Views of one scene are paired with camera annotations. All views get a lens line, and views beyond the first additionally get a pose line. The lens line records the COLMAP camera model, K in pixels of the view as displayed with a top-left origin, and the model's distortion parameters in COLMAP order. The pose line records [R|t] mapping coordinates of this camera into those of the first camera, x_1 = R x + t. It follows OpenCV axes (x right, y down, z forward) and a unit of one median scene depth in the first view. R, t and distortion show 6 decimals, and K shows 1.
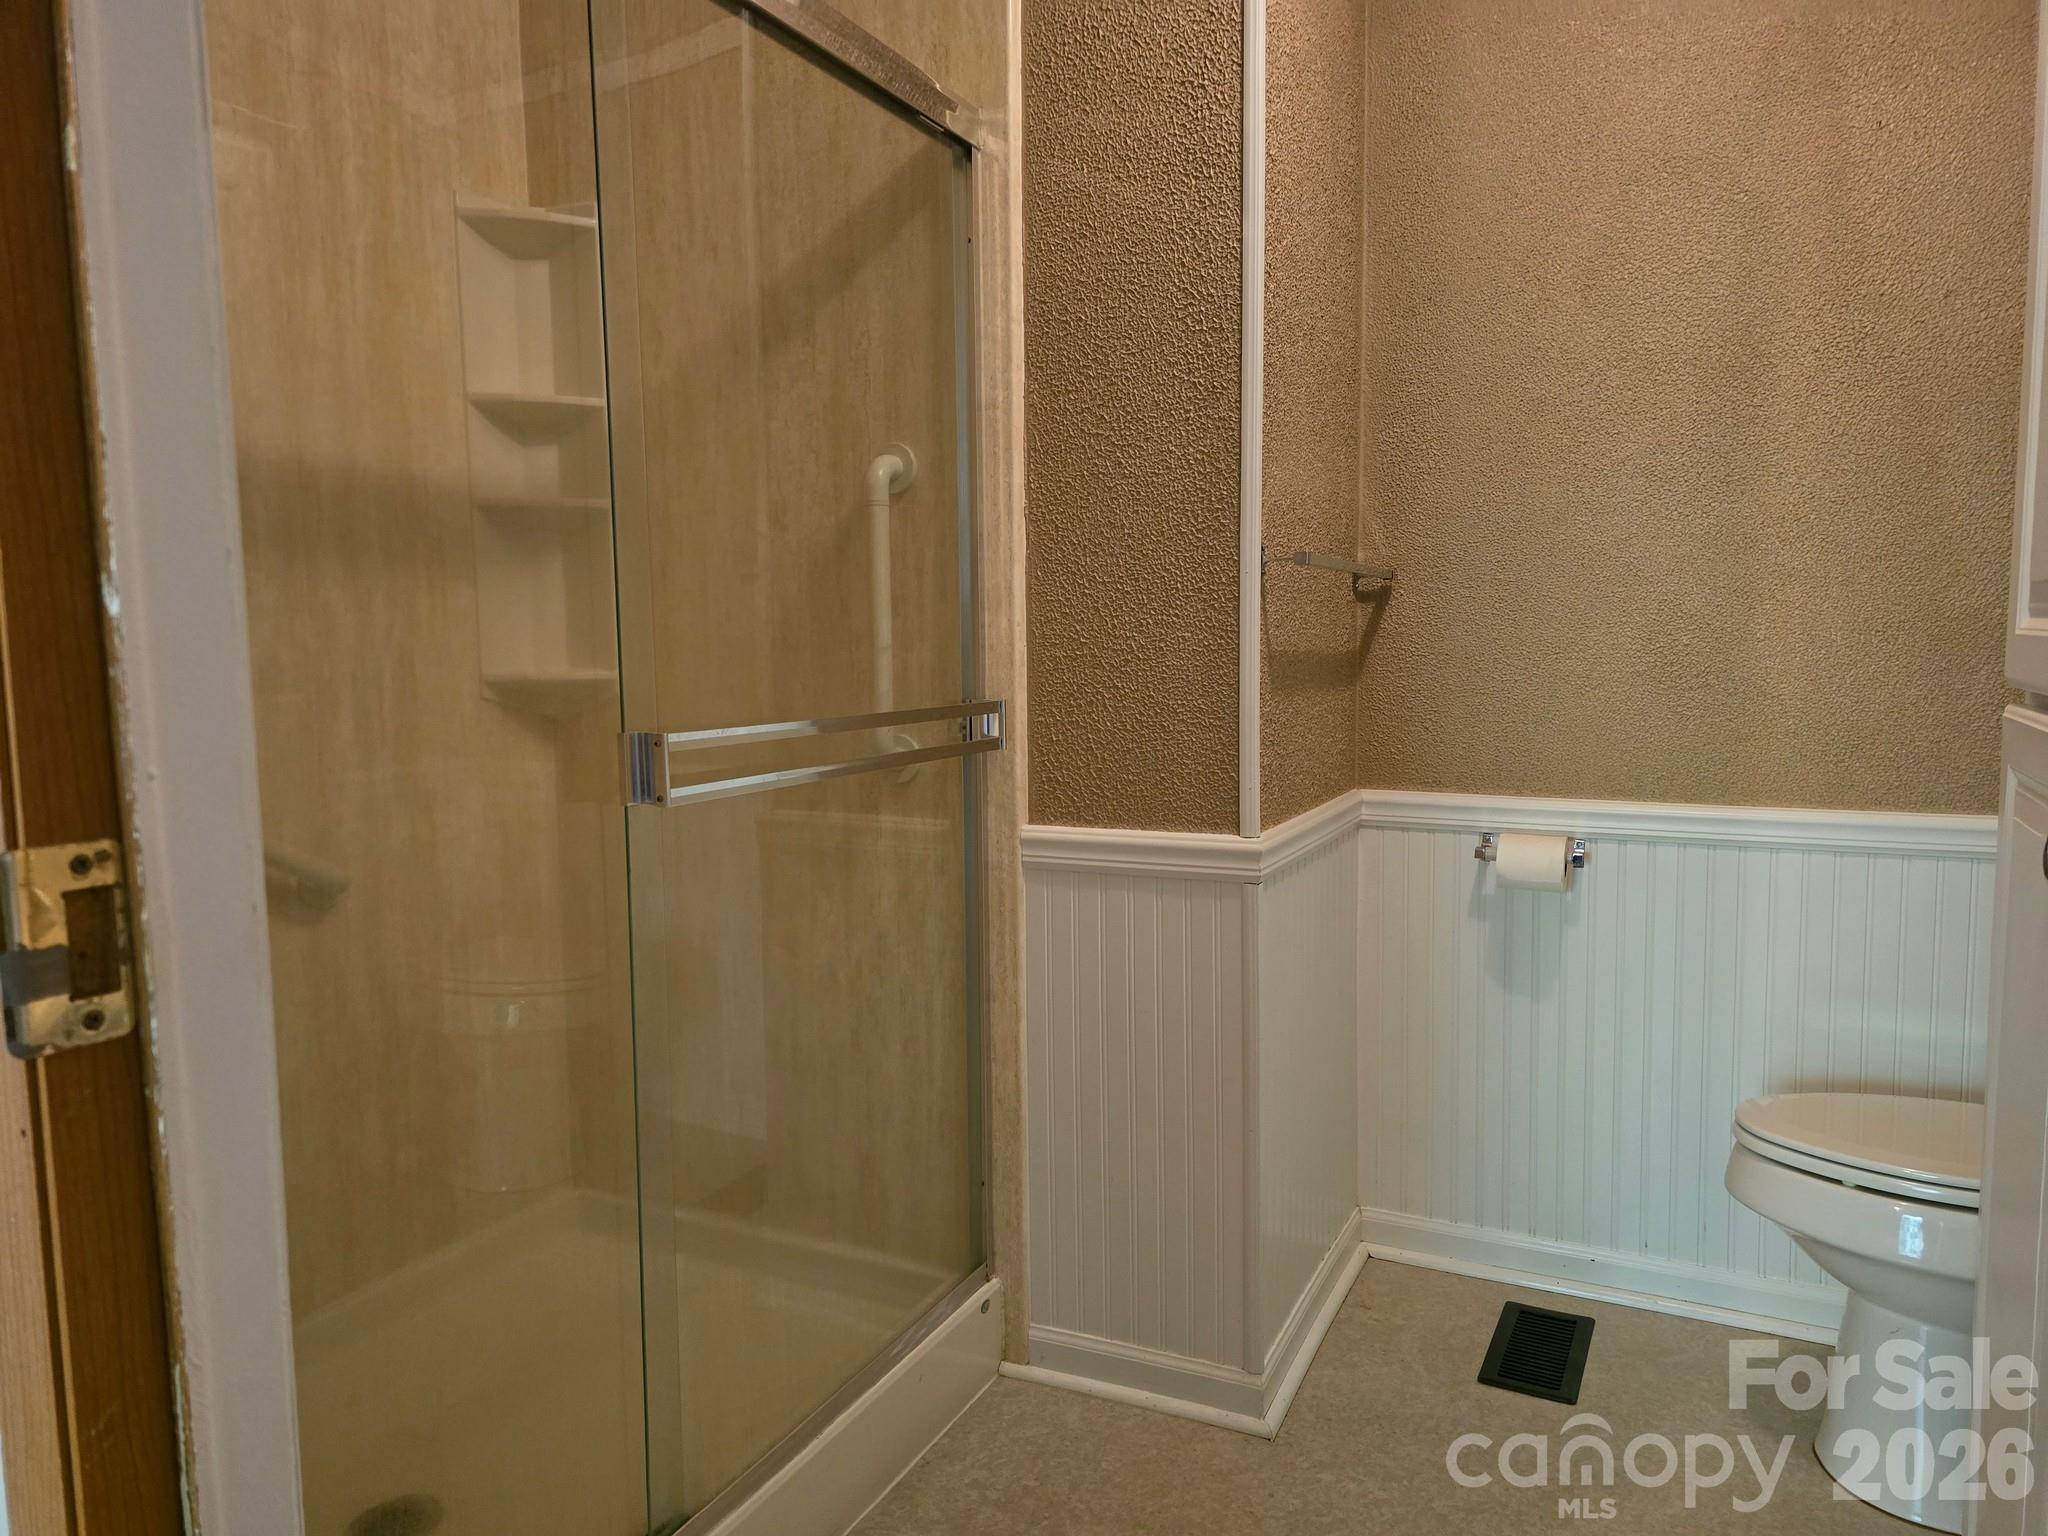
lens RADIAL K [[1369.0, 0, 1026.2], [0, 1369.0, 745.4], [0, 0, 1]] dist [0.064243, -0.051688]
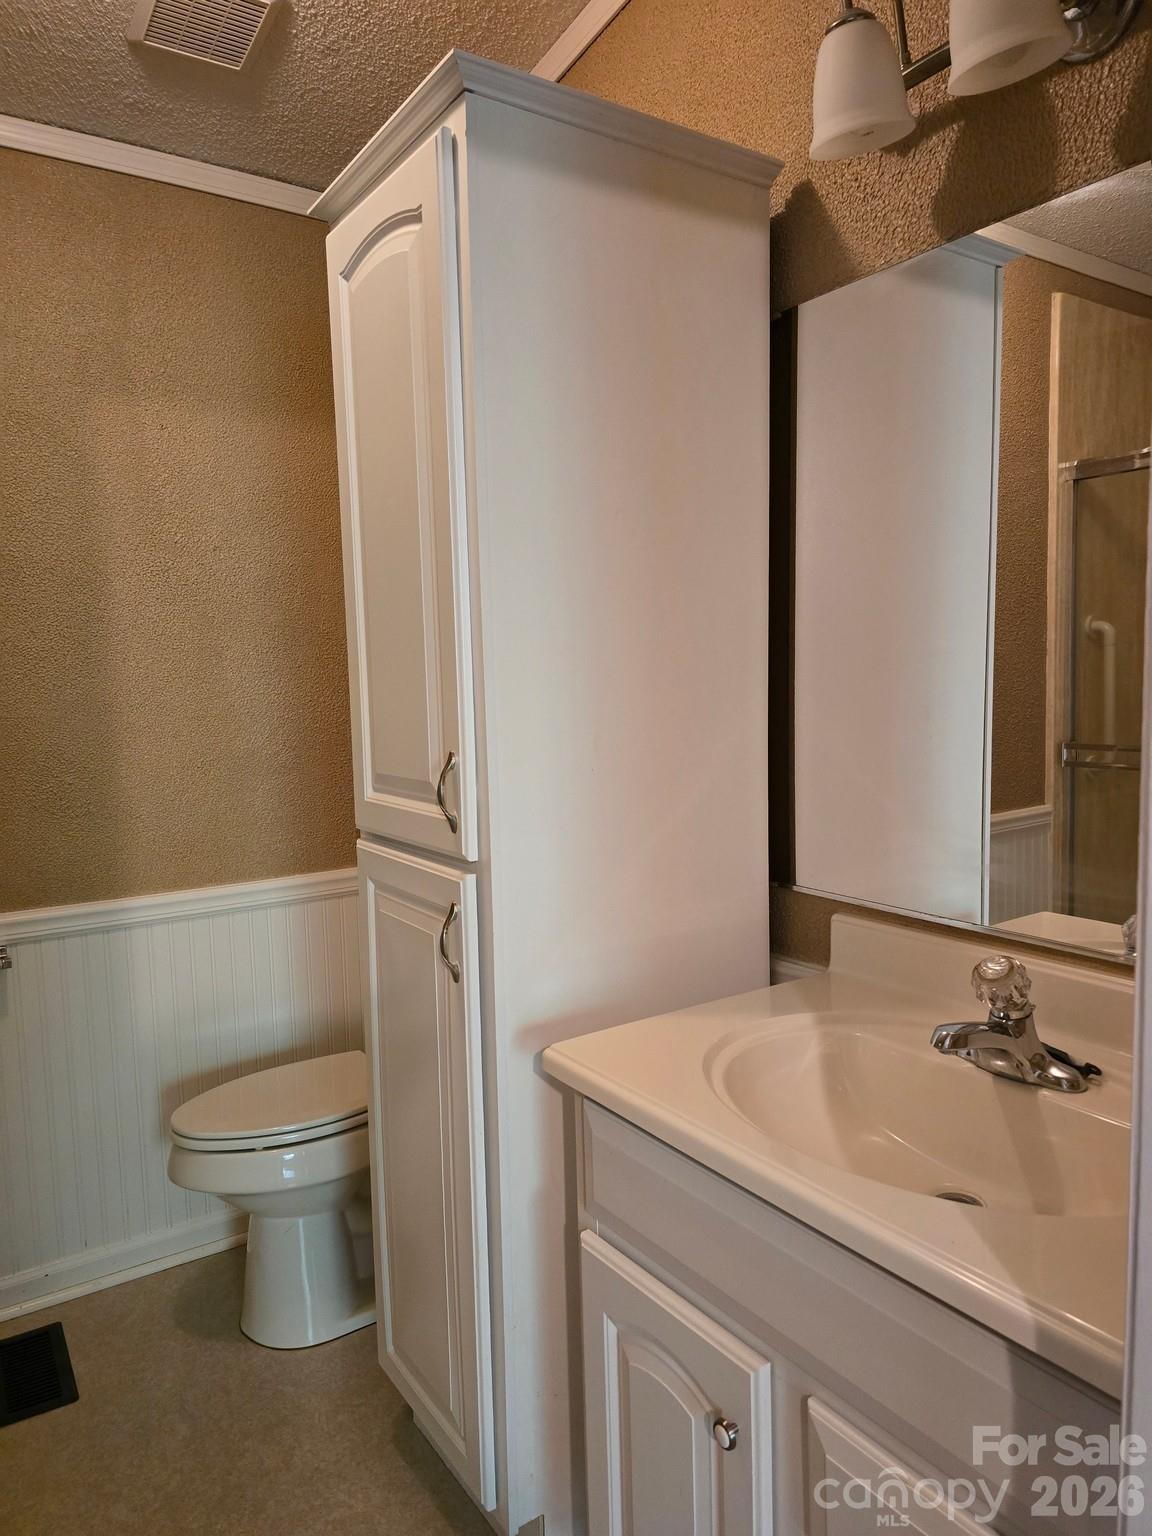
lens RADIAL K [[1026.8, 0, 576.0], [0, 1026.8, 768.0], [0, 0, 1]] dist [0.064243, -0.051688]
pose [[0.510389, -0.077975, 0.856401, -0.134004], [0.092187, 0.995103, 0.035663, -0.083420], [-0.854988, 0.060747, 0.515077, 0.080014]]
